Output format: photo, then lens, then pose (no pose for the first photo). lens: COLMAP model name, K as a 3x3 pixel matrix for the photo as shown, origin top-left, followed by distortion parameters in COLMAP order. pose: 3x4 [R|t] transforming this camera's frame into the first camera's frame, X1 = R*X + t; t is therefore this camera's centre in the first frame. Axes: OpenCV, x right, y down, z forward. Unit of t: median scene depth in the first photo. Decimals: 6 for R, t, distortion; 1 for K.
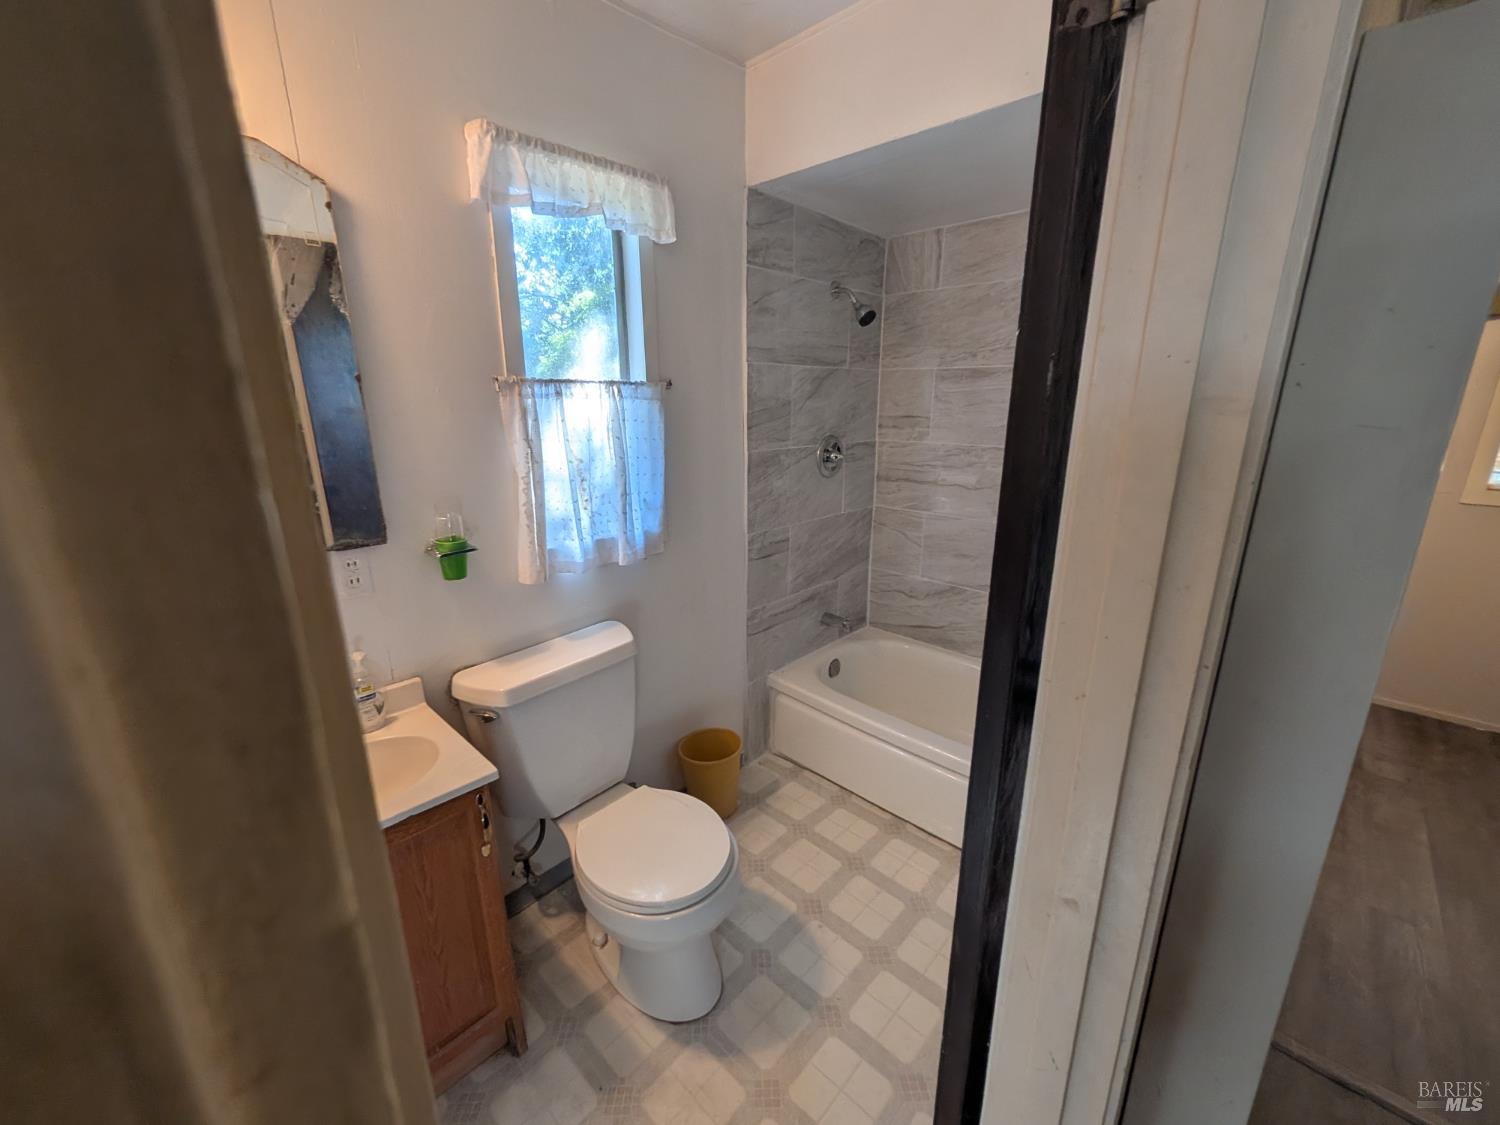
lens RADIAL K [[590.3, 0, 750.0], [0, 590.3, 562.5], [0, 0, 1]] dist [0.000825, 0.000022]
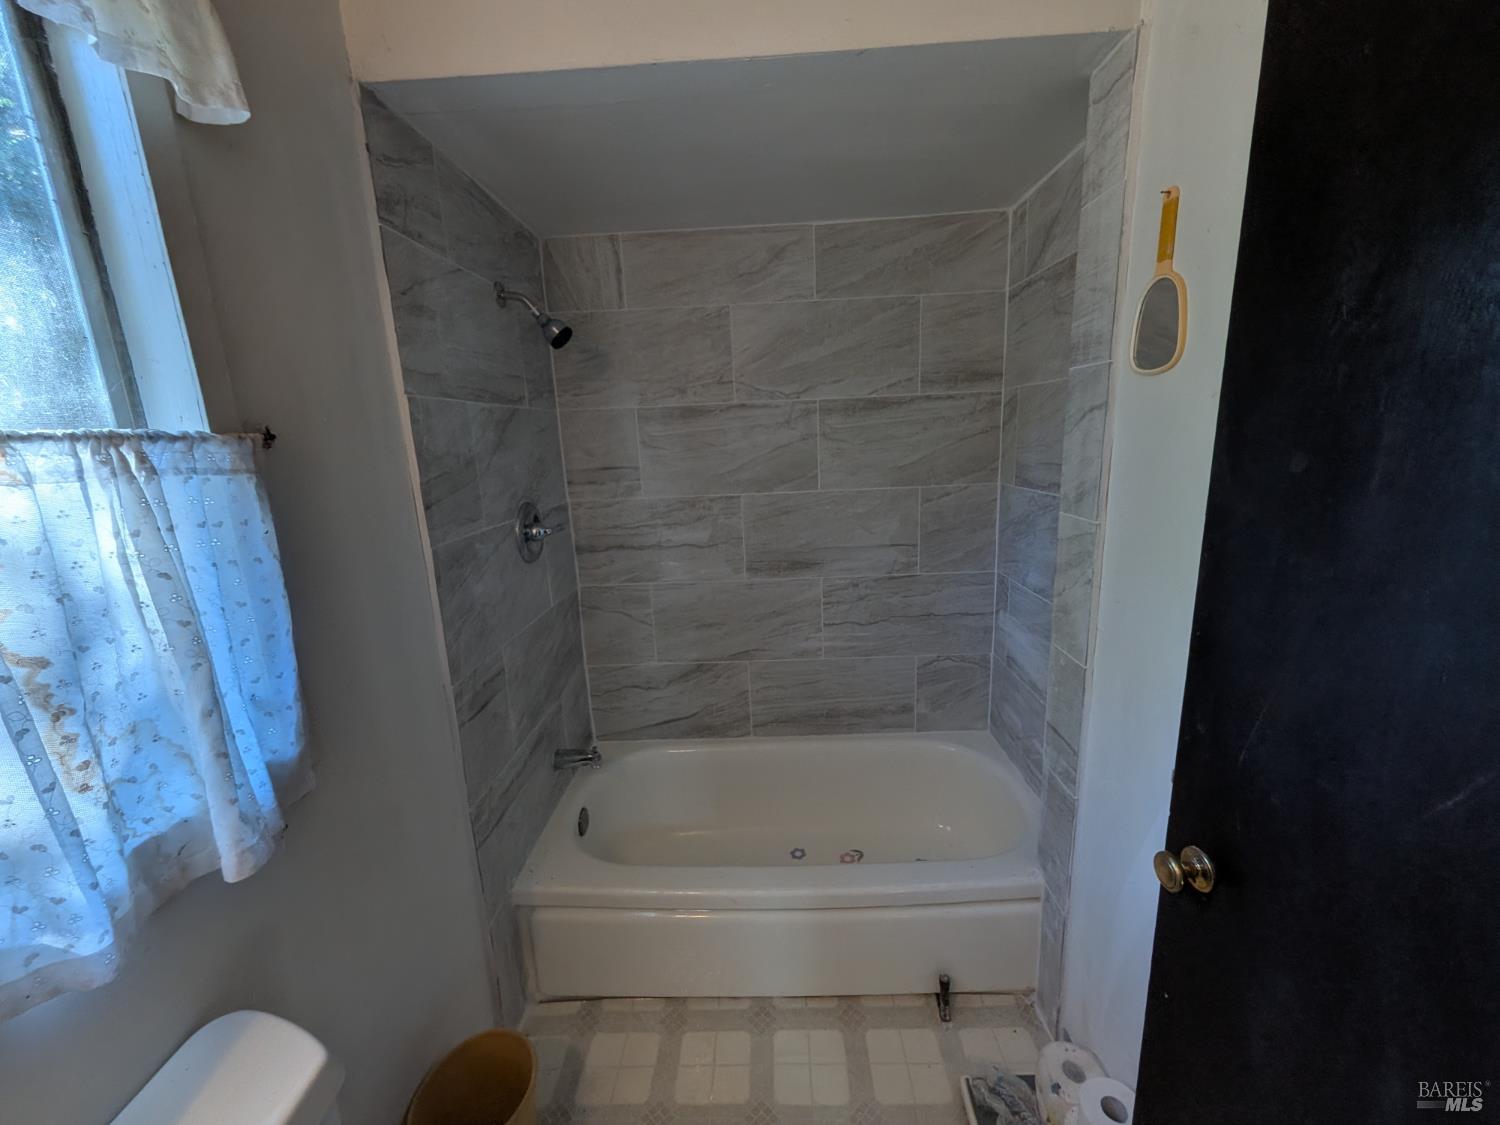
lens RADIAL K [[597.5, 0, 750.0], [0, 597.5, 562.5], [0, 0, 1]] dist [0.002250, 0.000070]
pose [[0.746206, -0.172415, 0.643001, -0.141806], [0.220725, 0.975321, 0.005372, -0.103109], [-0.628059, 0.137918, 0.765847, 0.342826]]
